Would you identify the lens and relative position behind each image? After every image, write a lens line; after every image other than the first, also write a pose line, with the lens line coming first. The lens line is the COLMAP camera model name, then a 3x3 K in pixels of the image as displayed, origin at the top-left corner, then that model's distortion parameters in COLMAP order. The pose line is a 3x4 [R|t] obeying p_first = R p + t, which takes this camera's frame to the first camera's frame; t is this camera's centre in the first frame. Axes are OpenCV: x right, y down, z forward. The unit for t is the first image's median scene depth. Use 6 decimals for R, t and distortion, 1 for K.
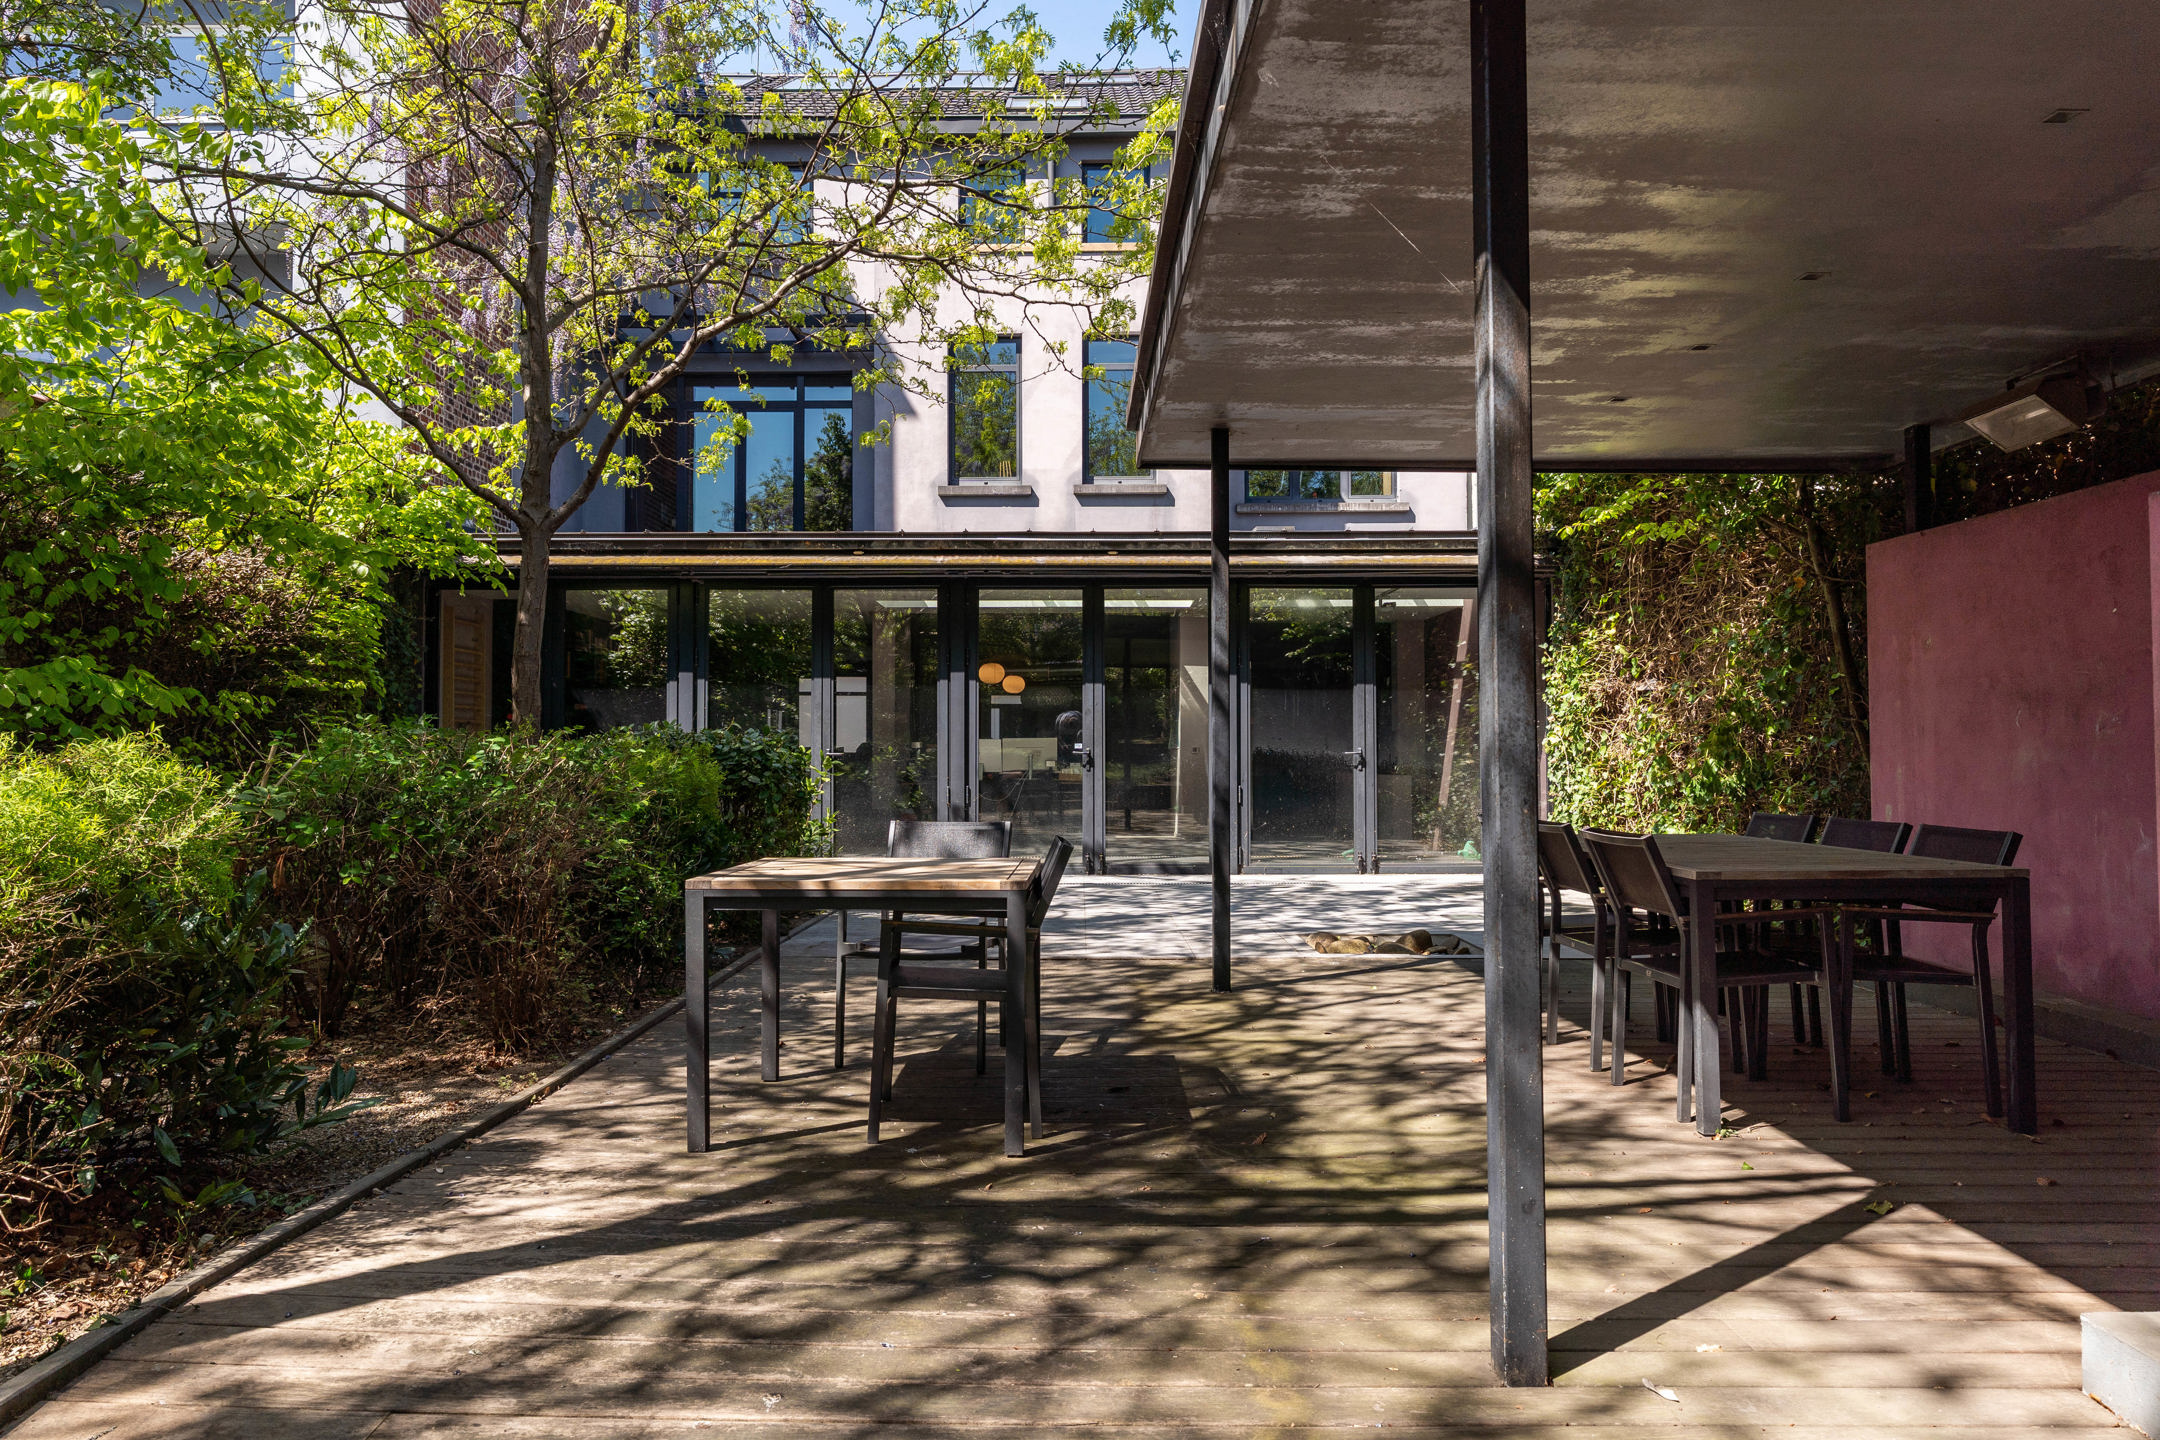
lens RADIAL K [[1417.0, 0, 1080.0], [0, 1417.0, 720.0], [0, 0, 1]] dist [0.000777, 0.000113]
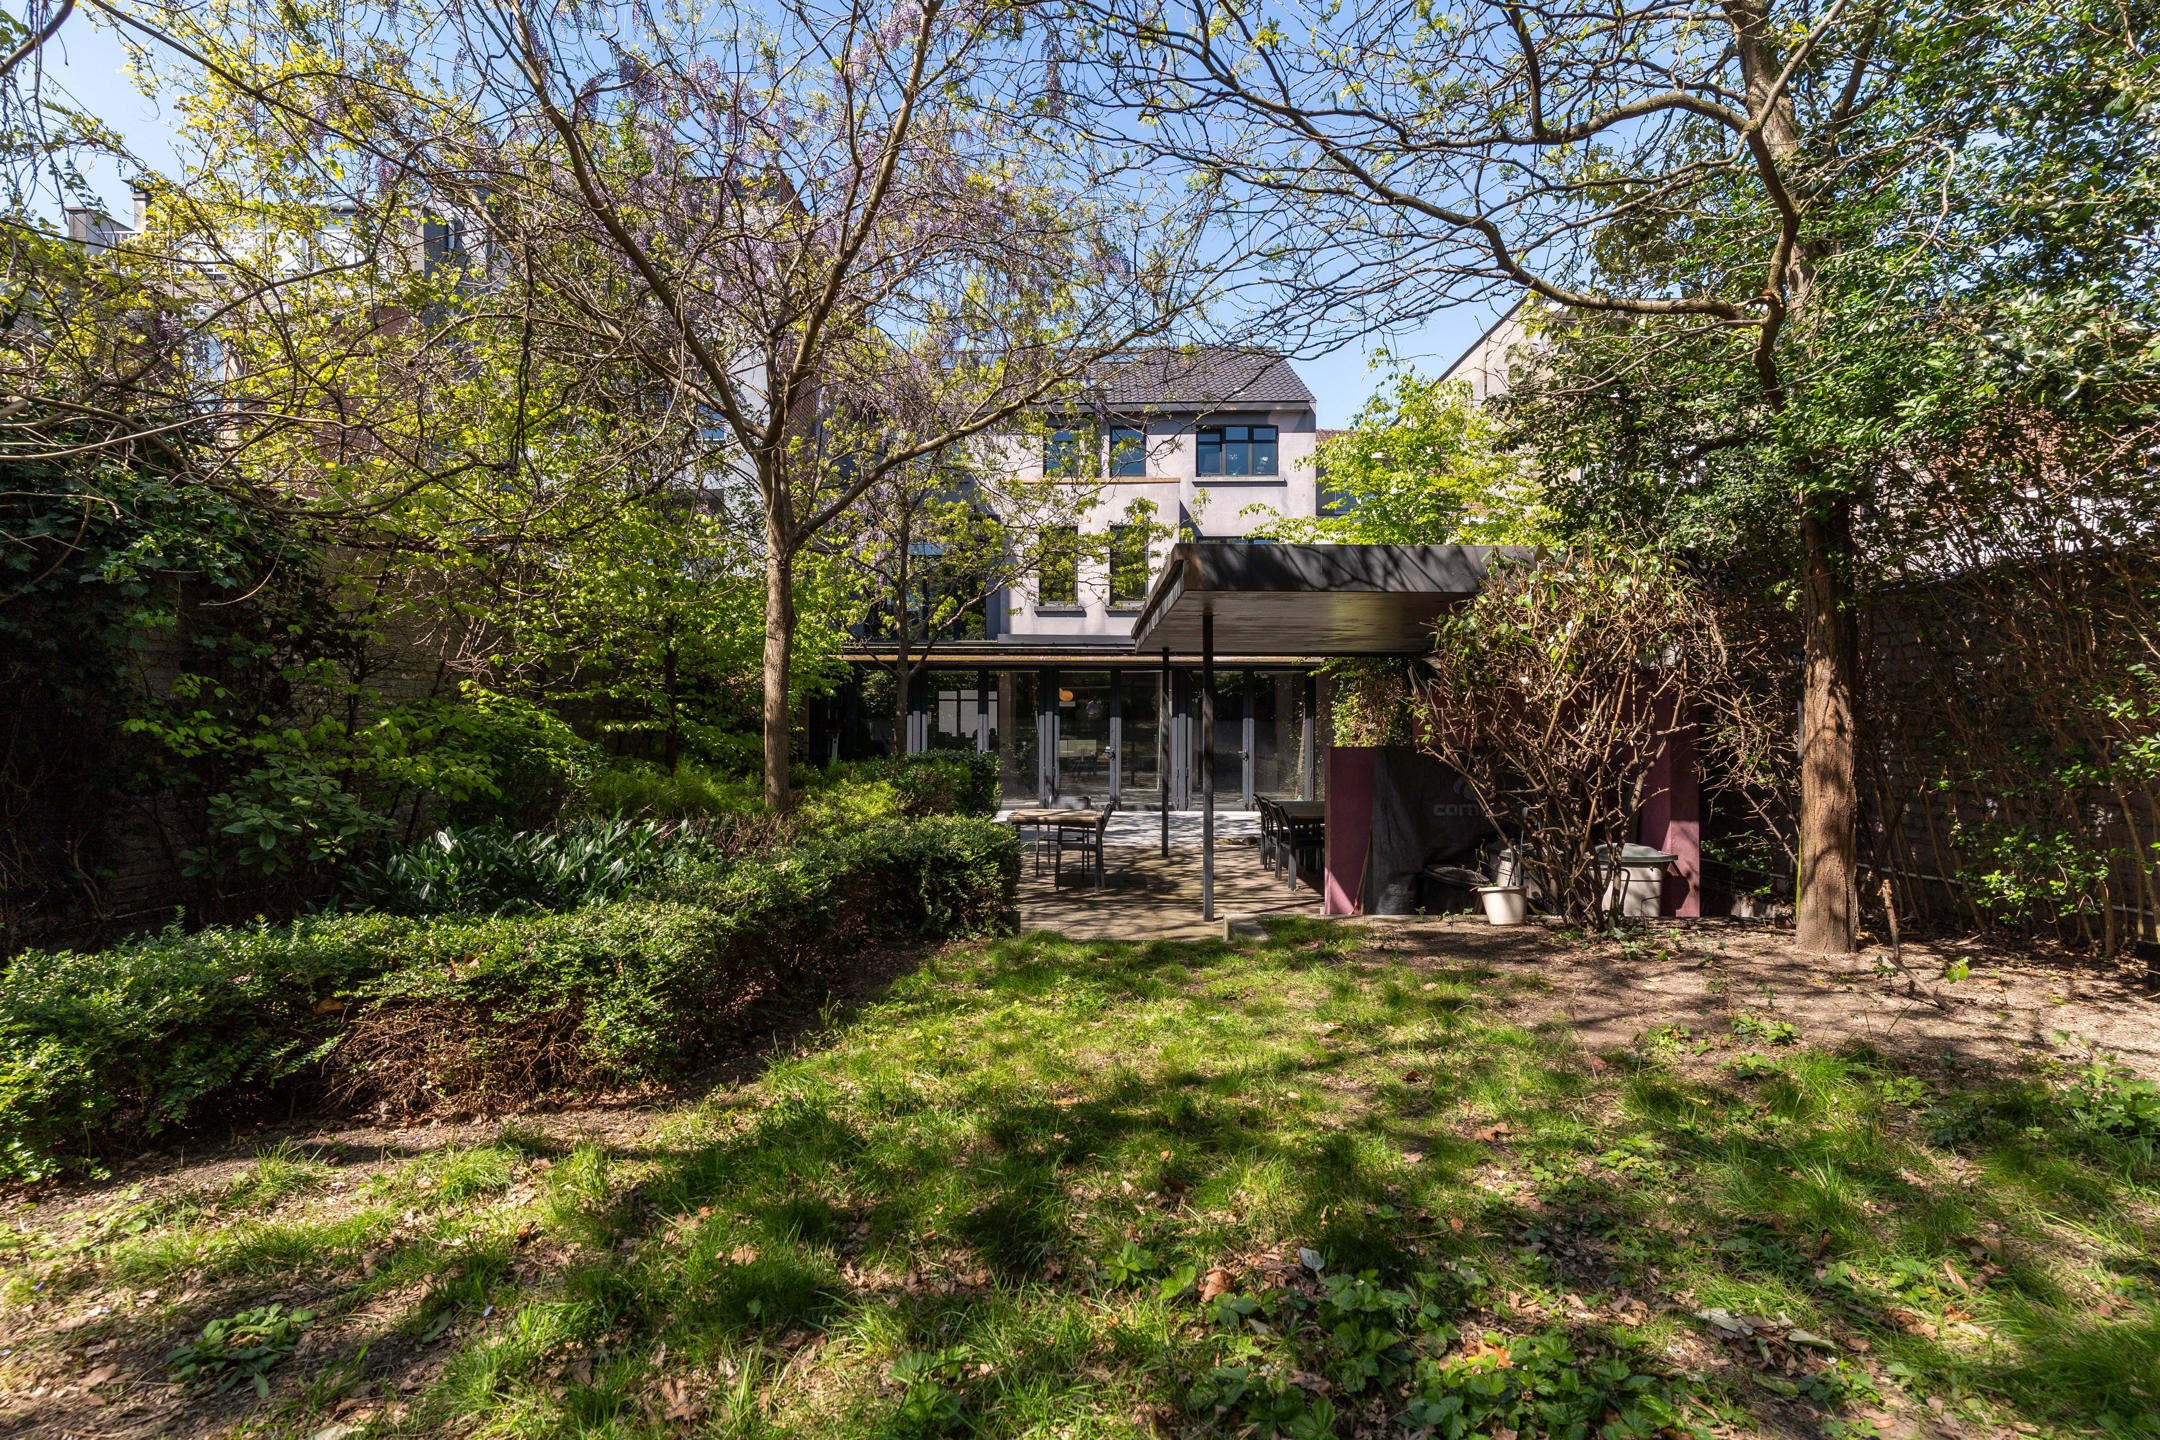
lens RADIAL K [[1029.8, 0, 1080.0], [0, 1029.8, 720.0], [0, 0, 1]] dist [0.000187, 0.000014]
pose [[0.999783, 0.002472, -0.020660, -0.011924], [-0.001911, 0.999631, 0.027089, -0.064138], [0.020720, -0.027044, 0.999419, -0.498578]]
